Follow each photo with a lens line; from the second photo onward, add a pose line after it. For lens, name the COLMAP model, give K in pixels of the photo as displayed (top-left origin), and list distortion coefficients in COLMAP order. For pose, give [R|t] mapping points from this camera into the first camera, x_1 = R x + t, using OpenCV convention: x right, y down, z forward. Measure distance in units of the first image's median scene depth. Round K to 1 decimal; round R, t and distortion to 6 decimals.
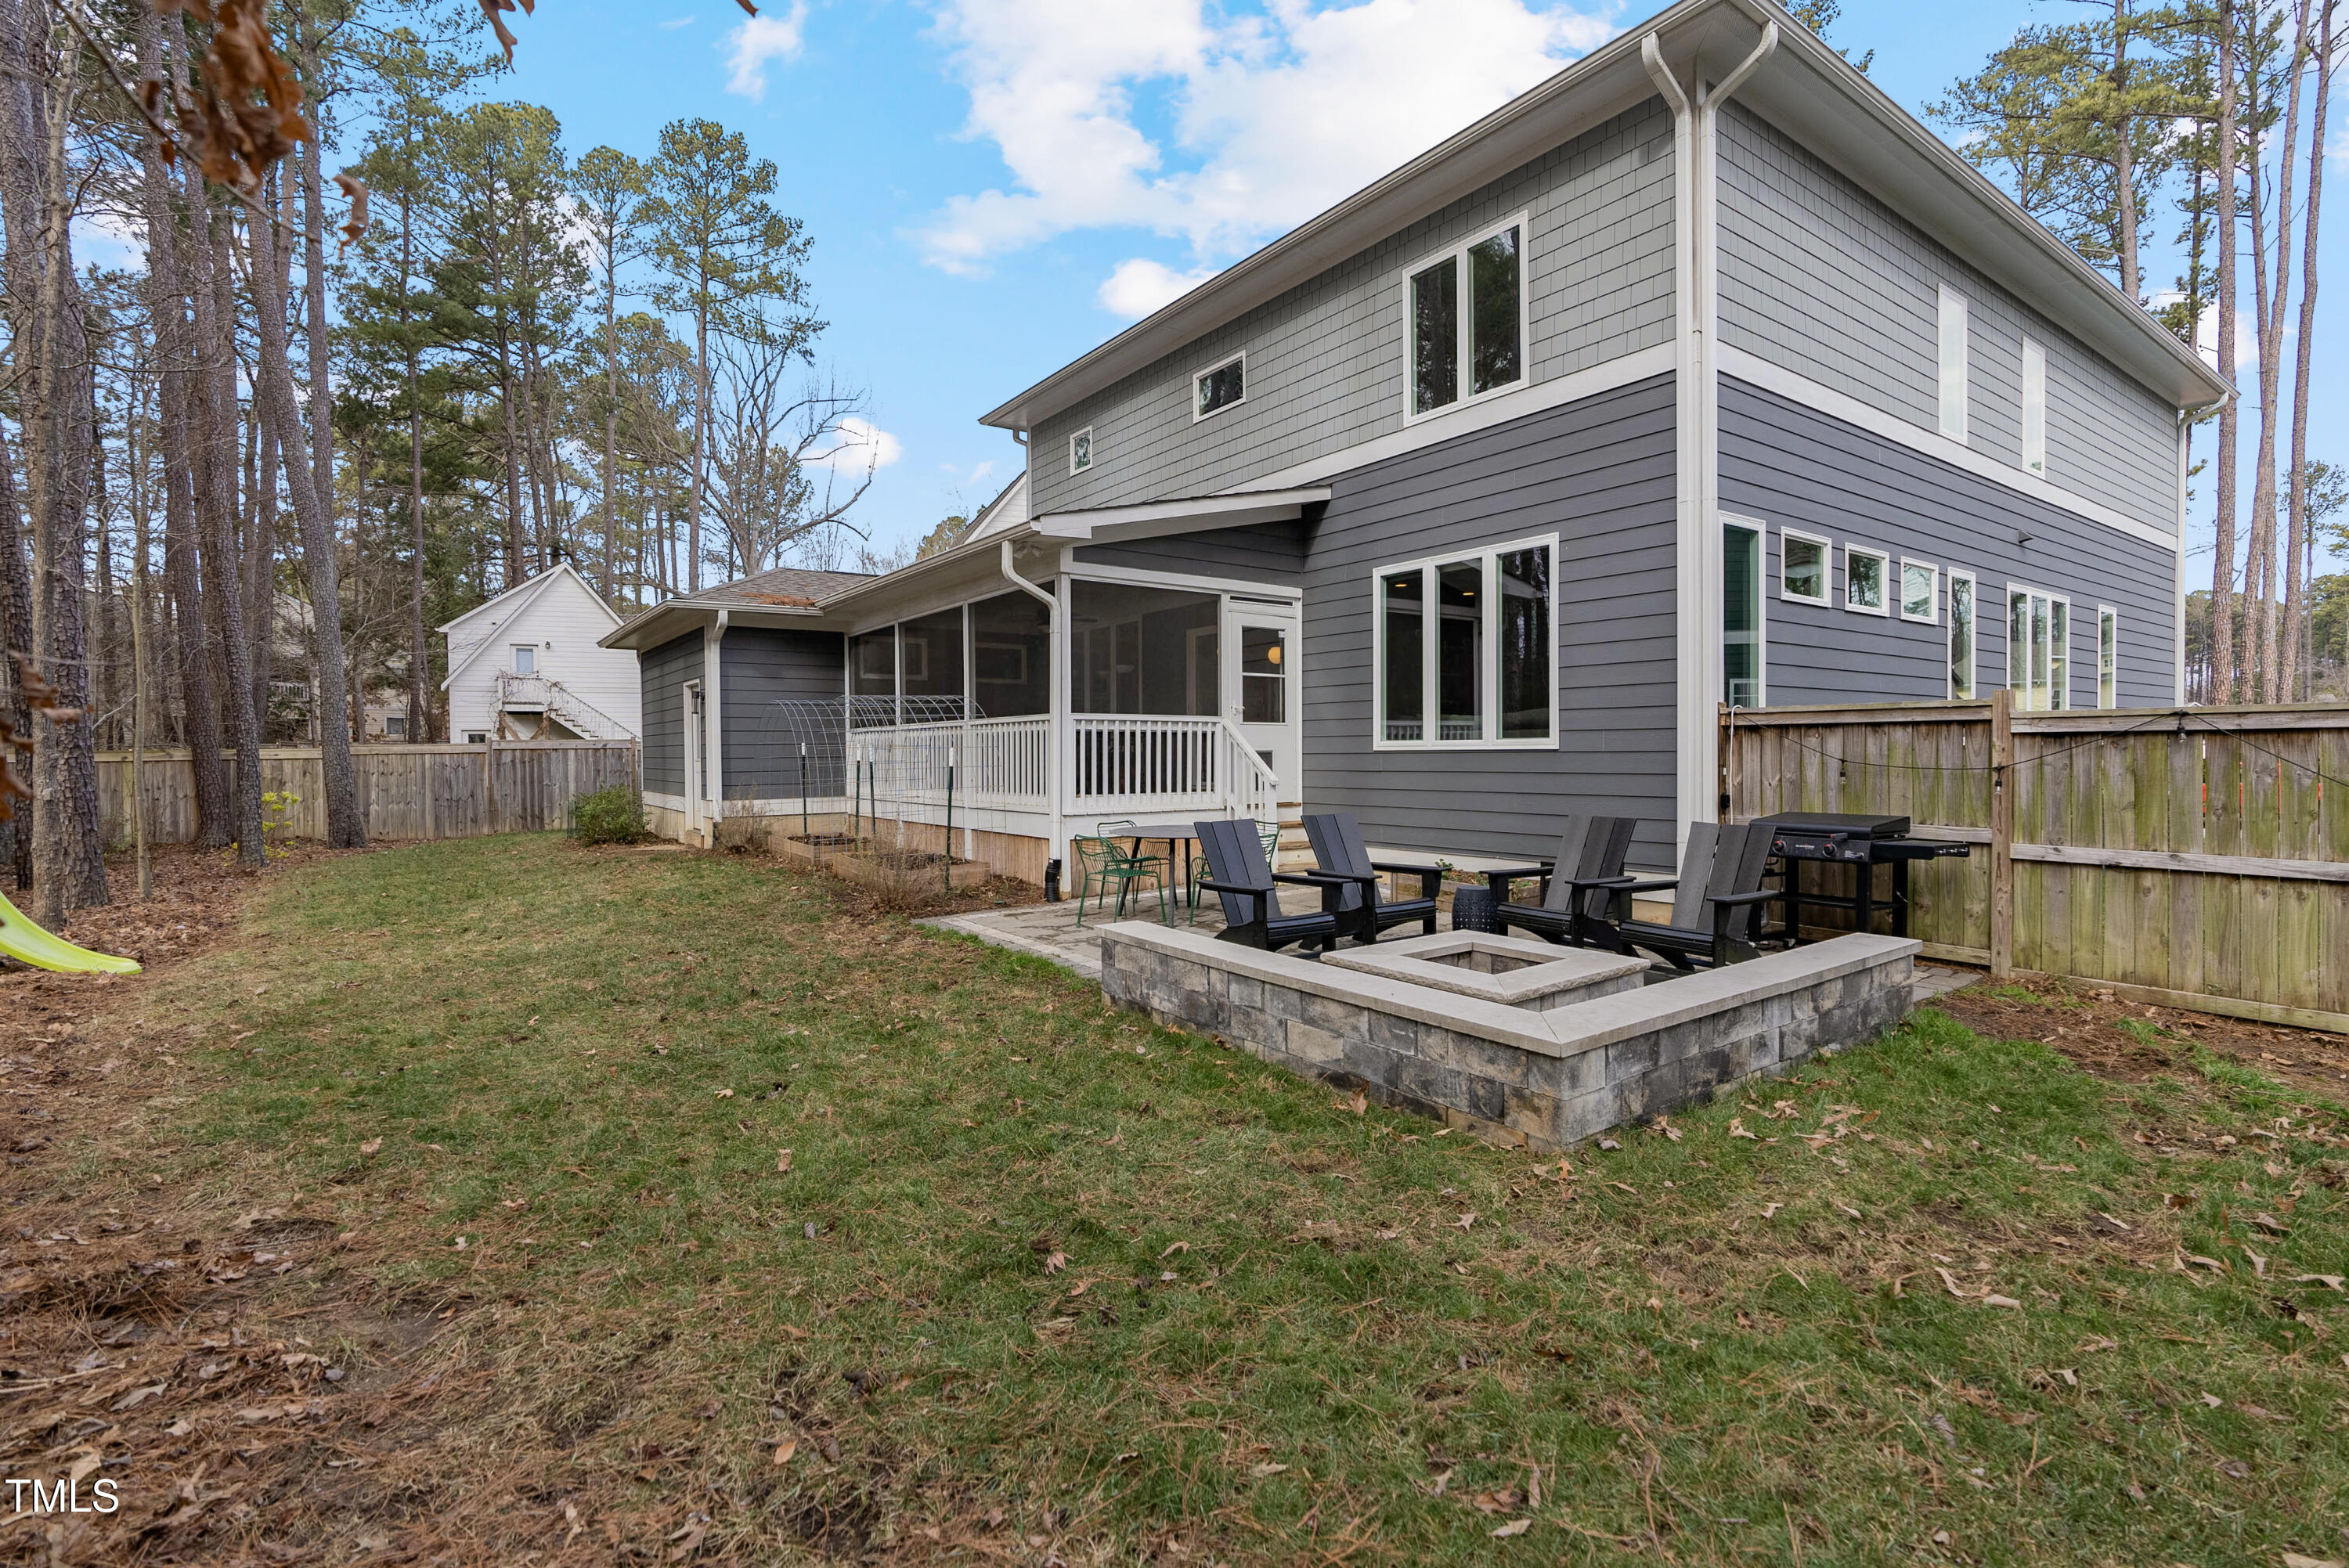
lens RADIAL K [[1081.9, 0, 1173.4], [0, 1081.9, 766.1], [0, 0, 1]] dist [-0.010517, 0.000863]
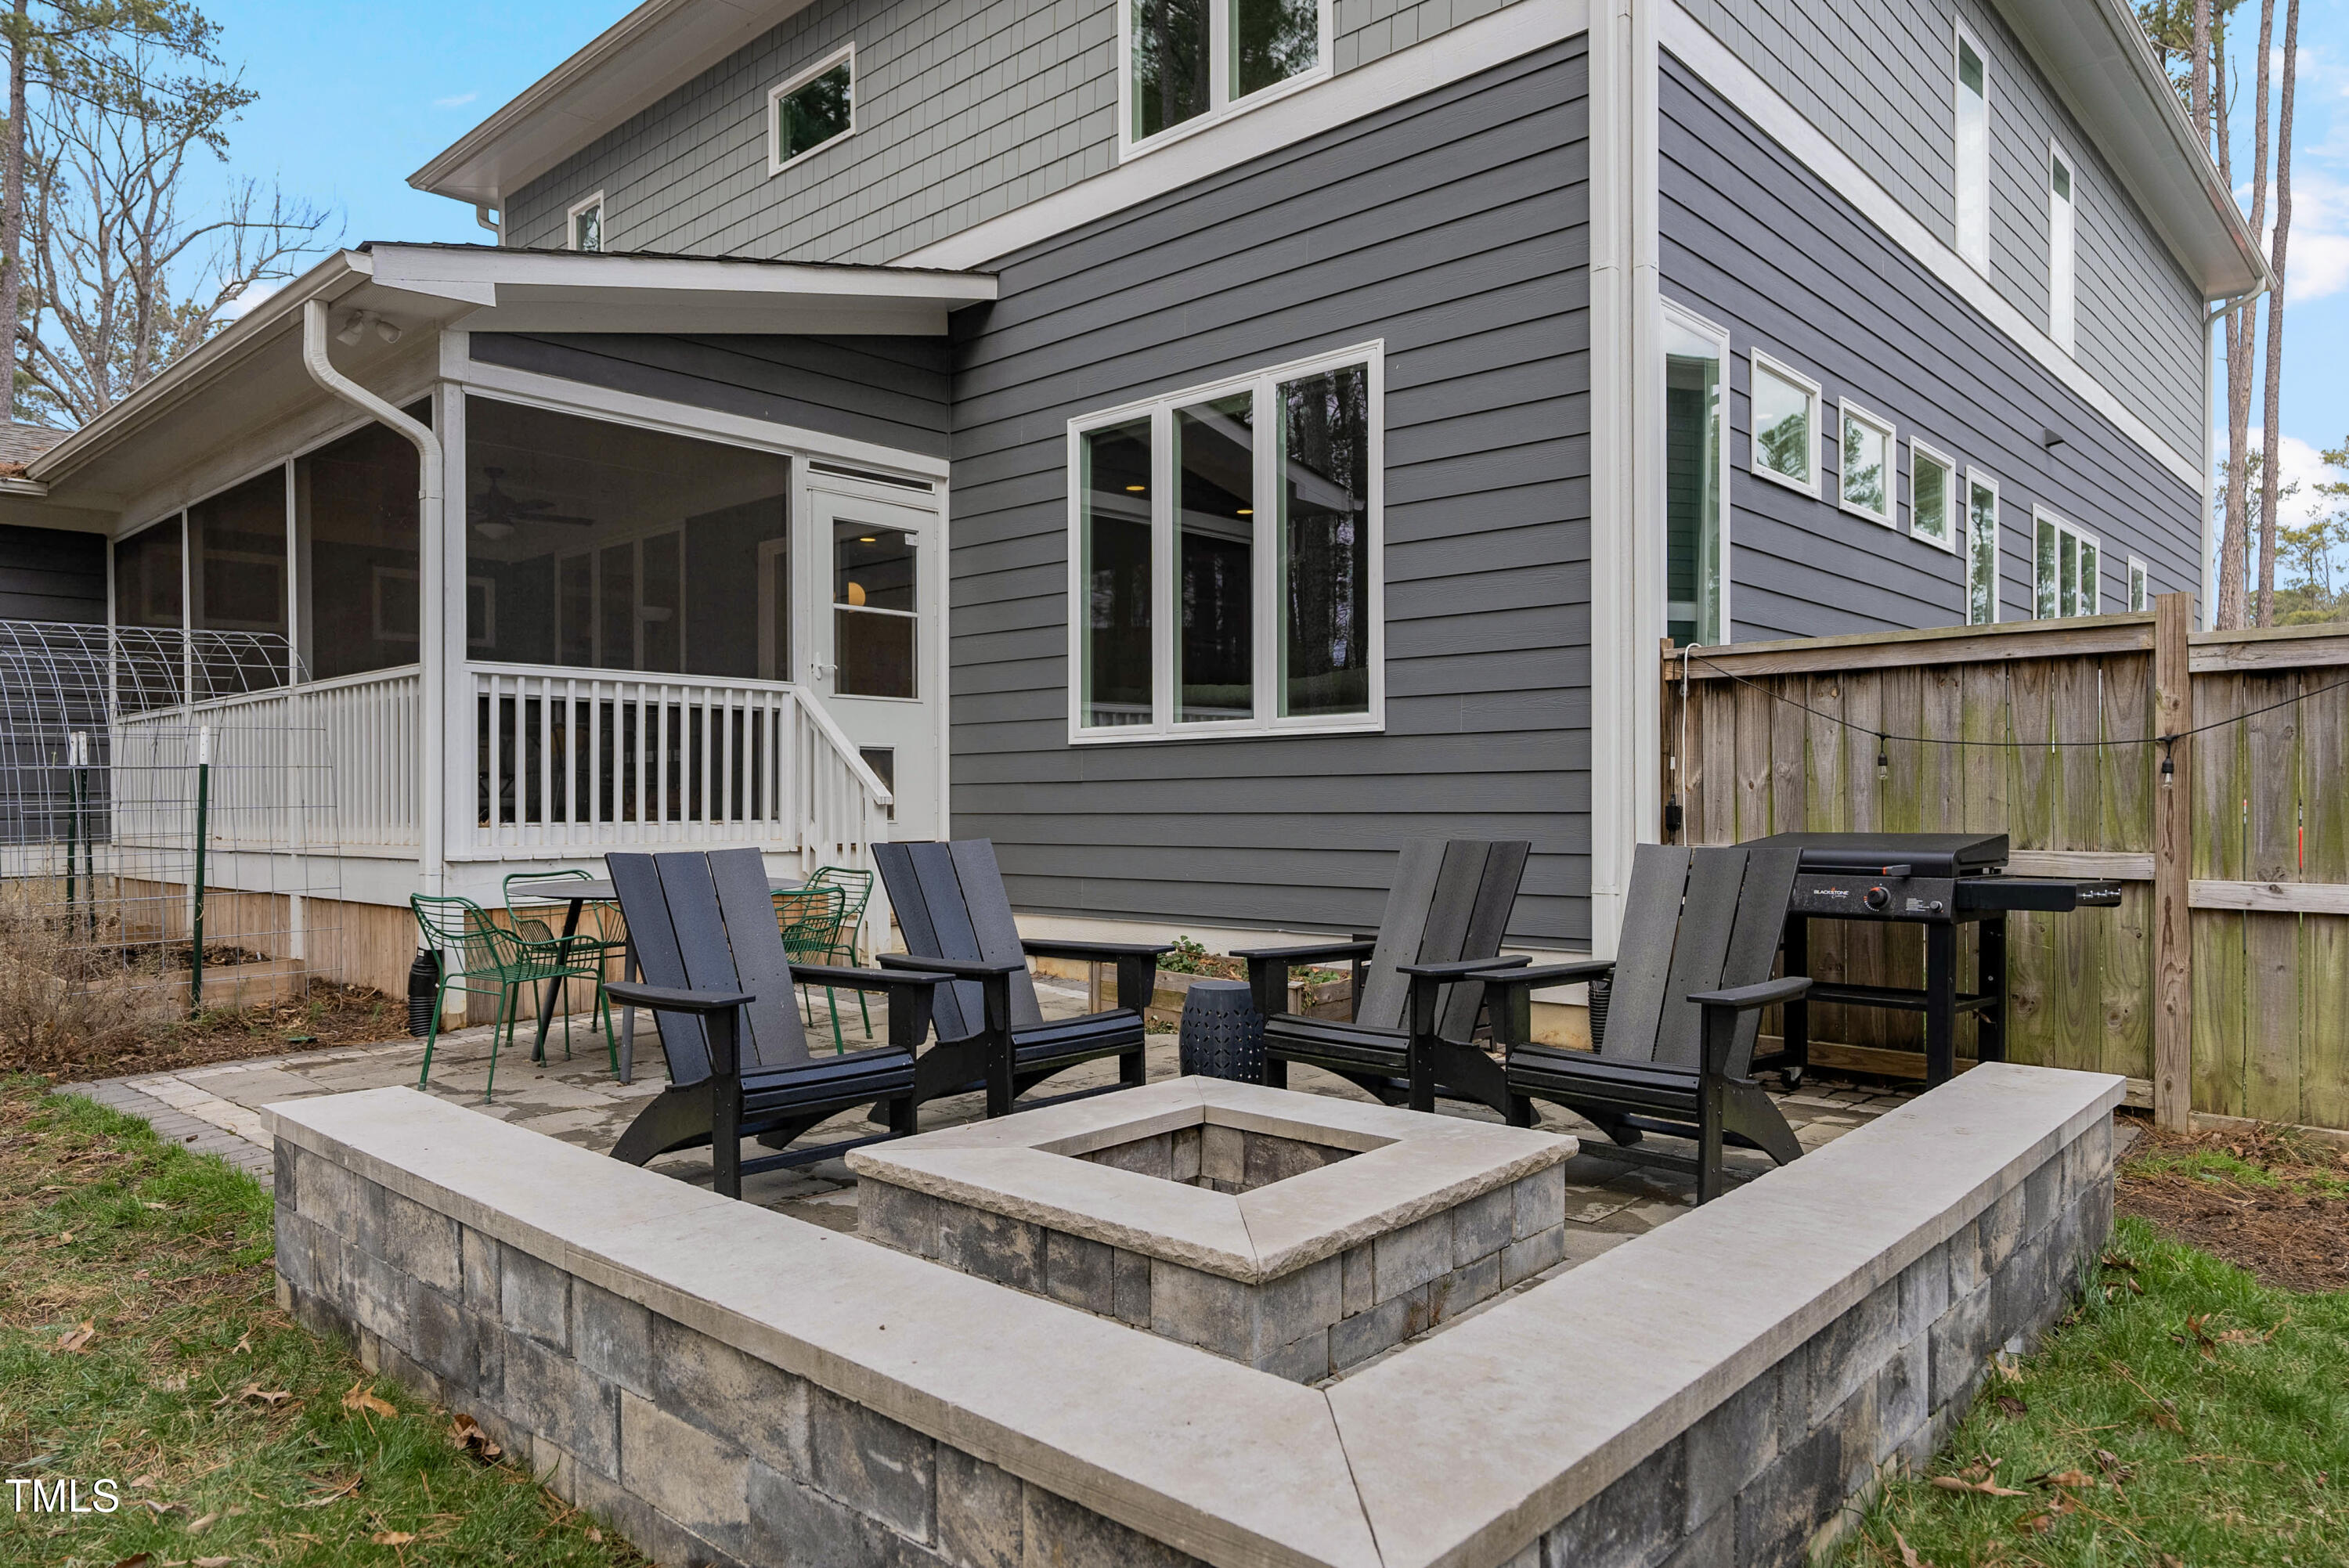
lens RADIAL K [[1479.5, 0, 1186.3], [0, 1479.5, 824.4], [0, 0, 1]] dist [-0.006300, -0.002656]
pose [[0.978408, -0.002066, 0.206672, 0.100701], [0.002377, 0.999996, -0.001256, 0.032185], [-0.206668, 0.001720, 0.978410, 0.280112]]
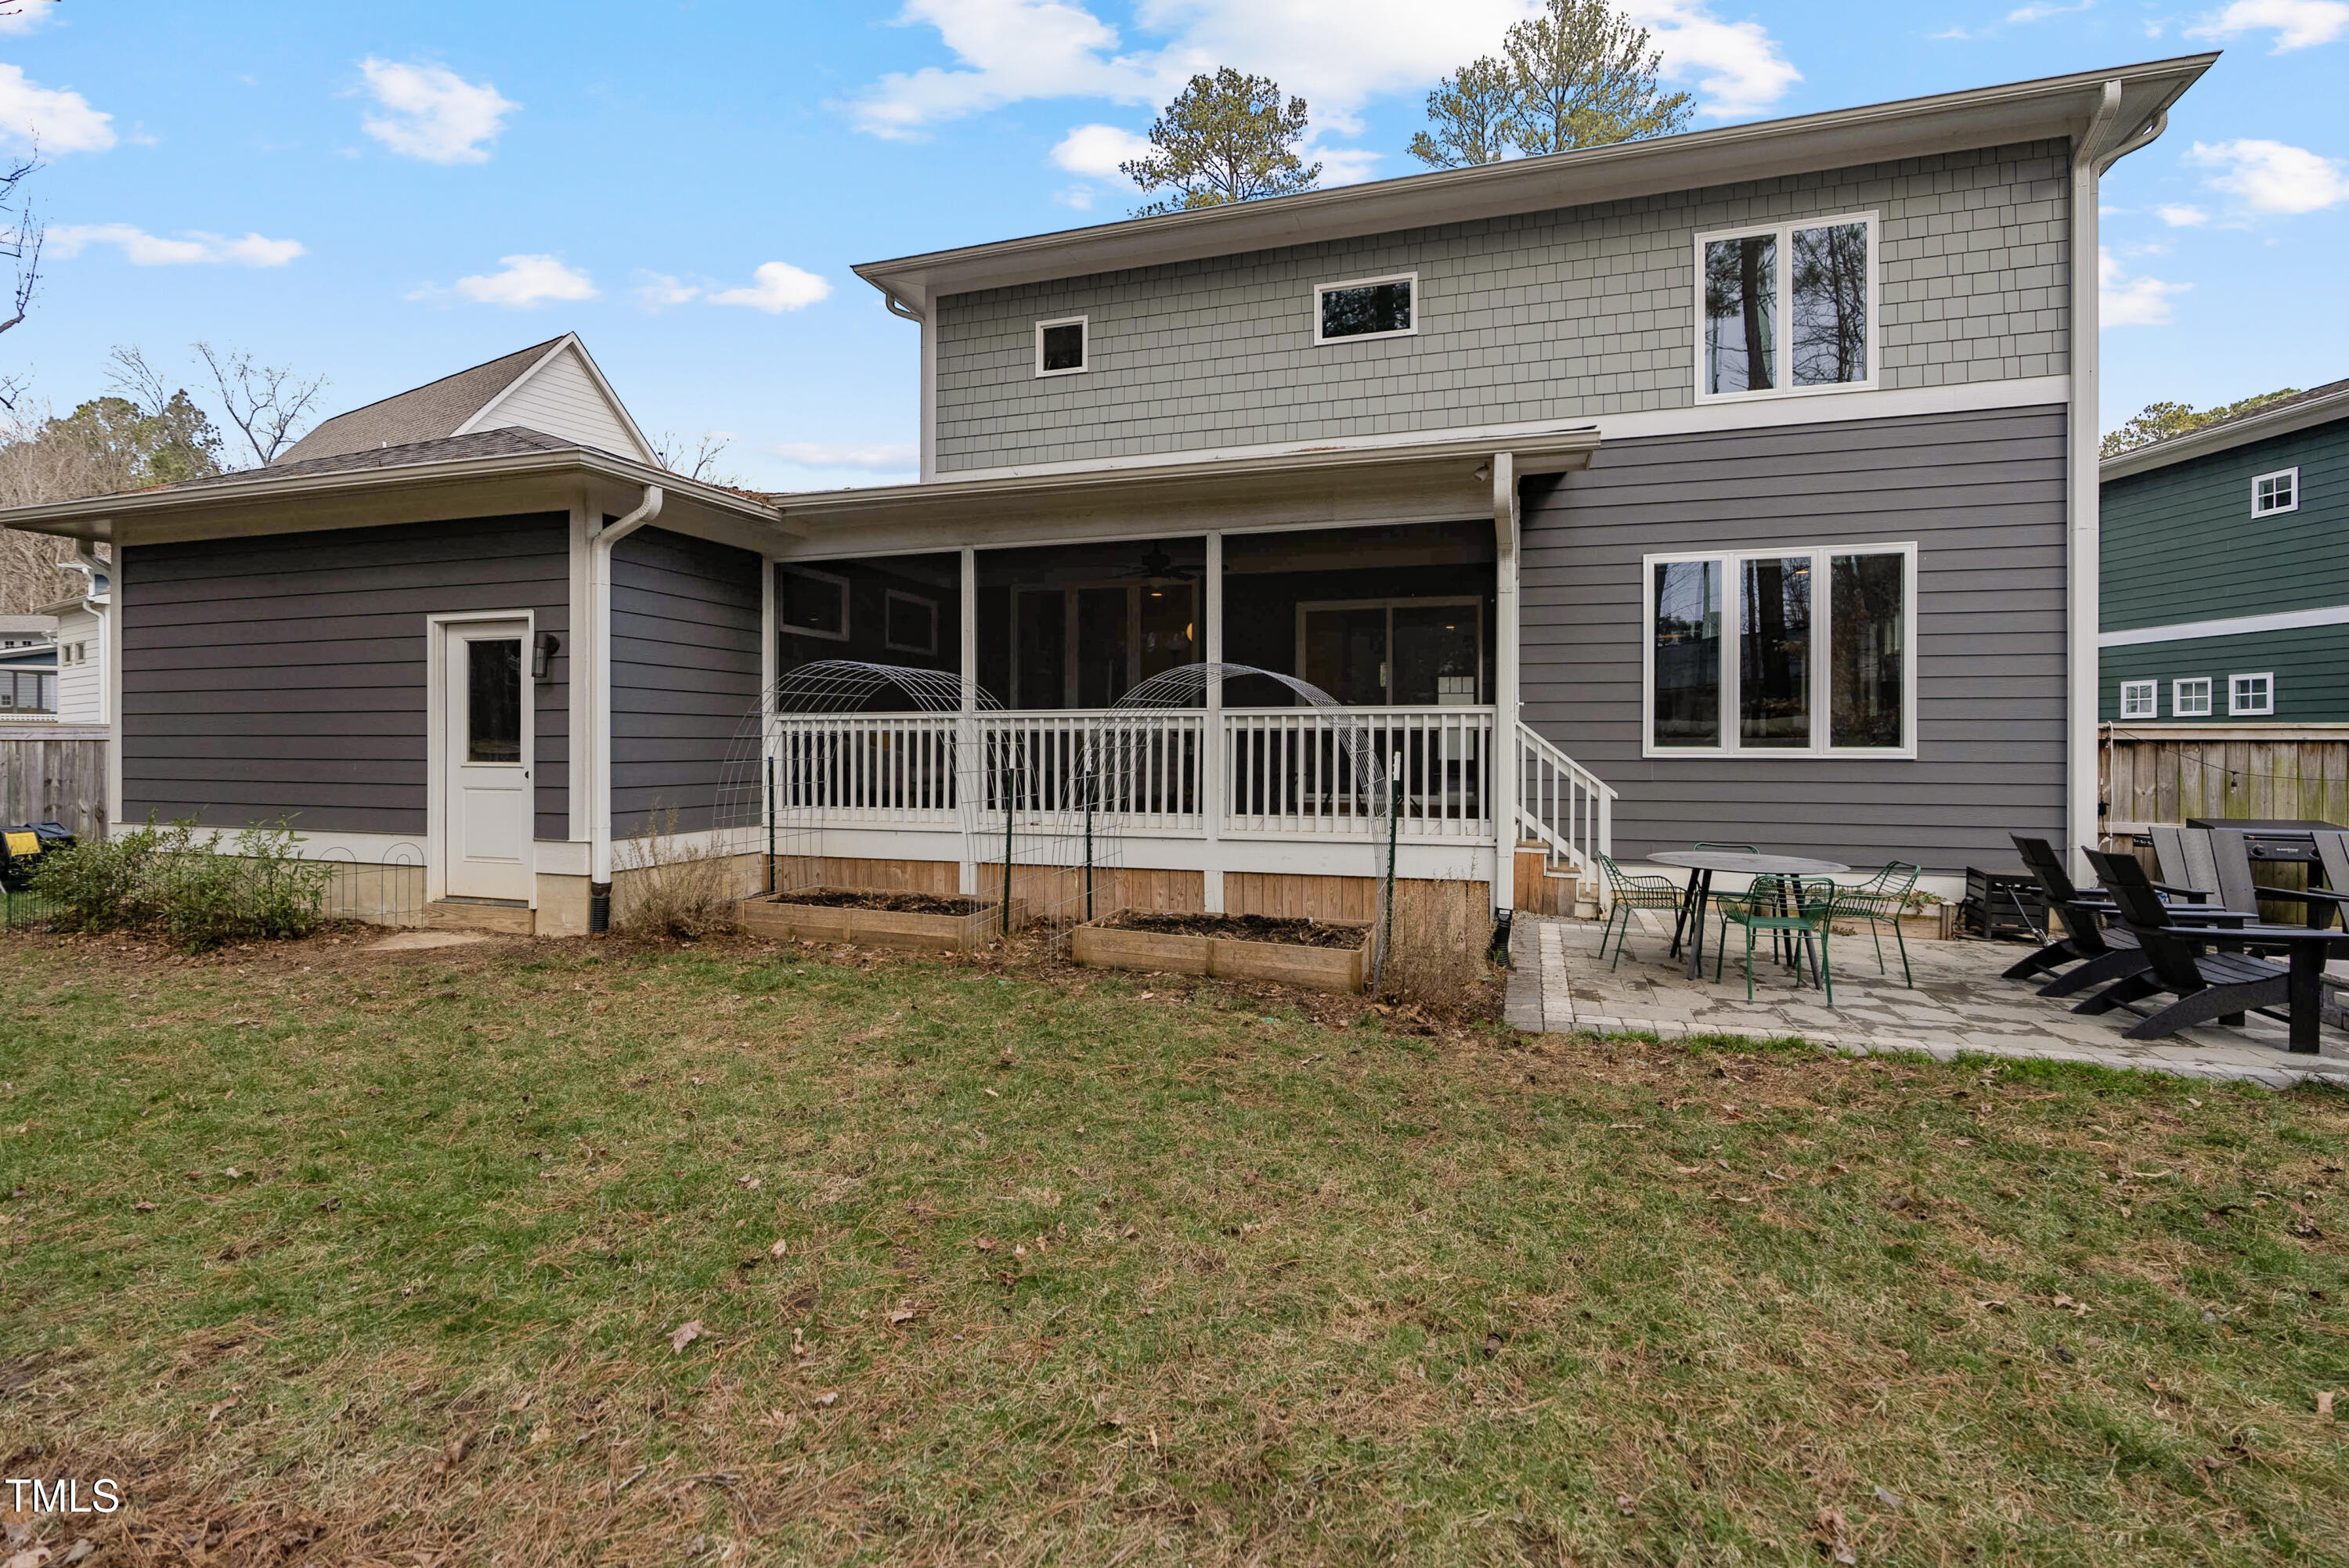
lens RADIAL K [[1081.9, 0, 1168.1], [0, 1081.9, 762.6], [0, 0, 1]] dist [-0.010517, 0.000863]
pose [[0.811348, 0.002656, 0.584557, -0.790313], [0.001245, 0.999980, -0.006272, -0.007961], [-0.584562, 0.005816, 0.811328, 0.601010]]
